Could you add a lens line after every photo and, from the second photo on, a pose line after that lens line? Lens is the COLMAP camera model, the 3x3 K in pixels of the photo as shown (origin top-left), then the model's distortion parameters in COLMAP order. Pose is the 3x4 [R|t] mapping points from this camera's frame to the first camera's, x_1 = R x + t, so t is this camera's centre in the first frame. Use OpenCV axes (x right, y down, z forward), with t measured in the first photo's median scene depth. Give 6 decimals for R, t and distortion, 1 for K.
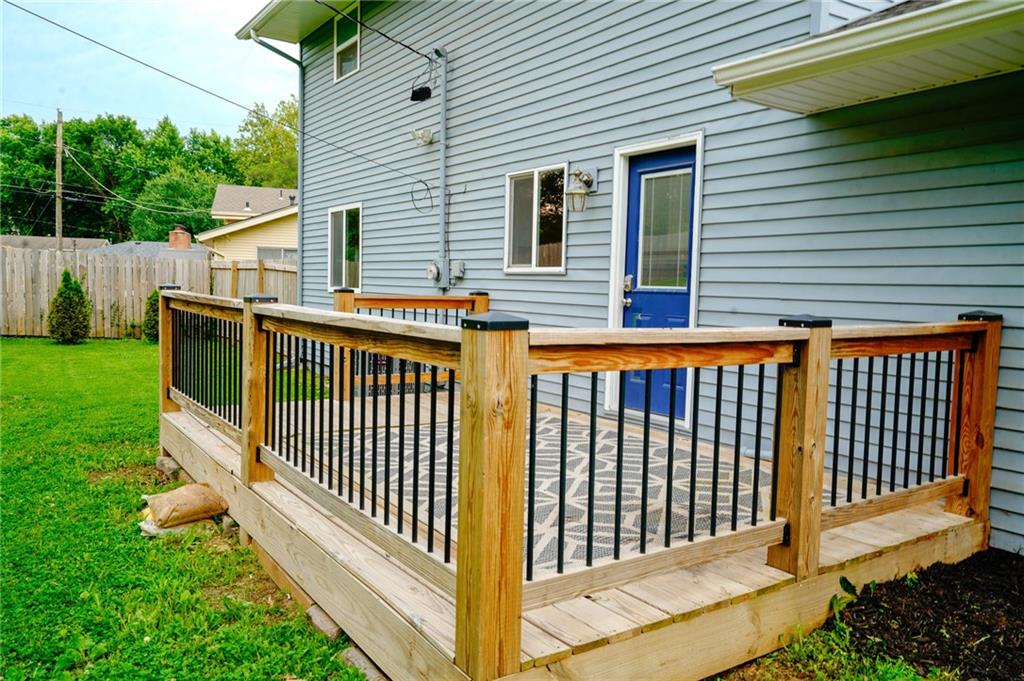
lens RADIAL K [[781.4, 0, 512.0], [0, 781.4, 340.5], [0, 0, 1]] dist [0.003473, 0.001577]
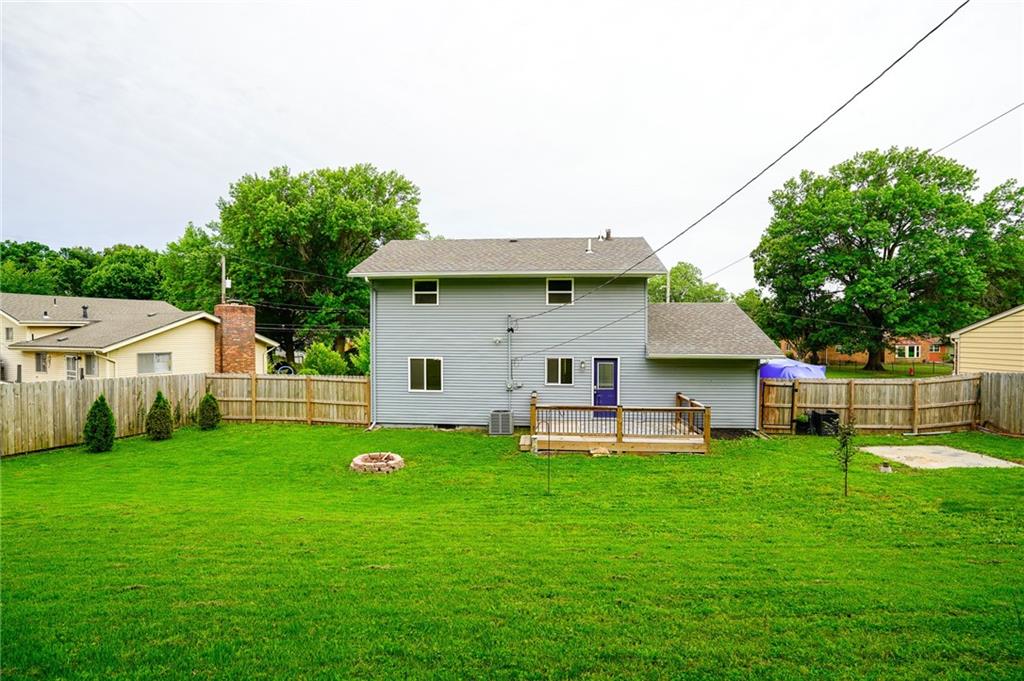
lens RADIAL K [[509.2, 0, 512.0], [0, 509.2, 340.5], [0, 0, 1]] dist [-0.073881, 0.037040]
pose [[0.640652, -0.036805, 0.766948, -1.679201], [0.069846, 0.997503, -0.010475, -0.248724], [-0.764648, 0.060279, 0.641623, -0.317343]]
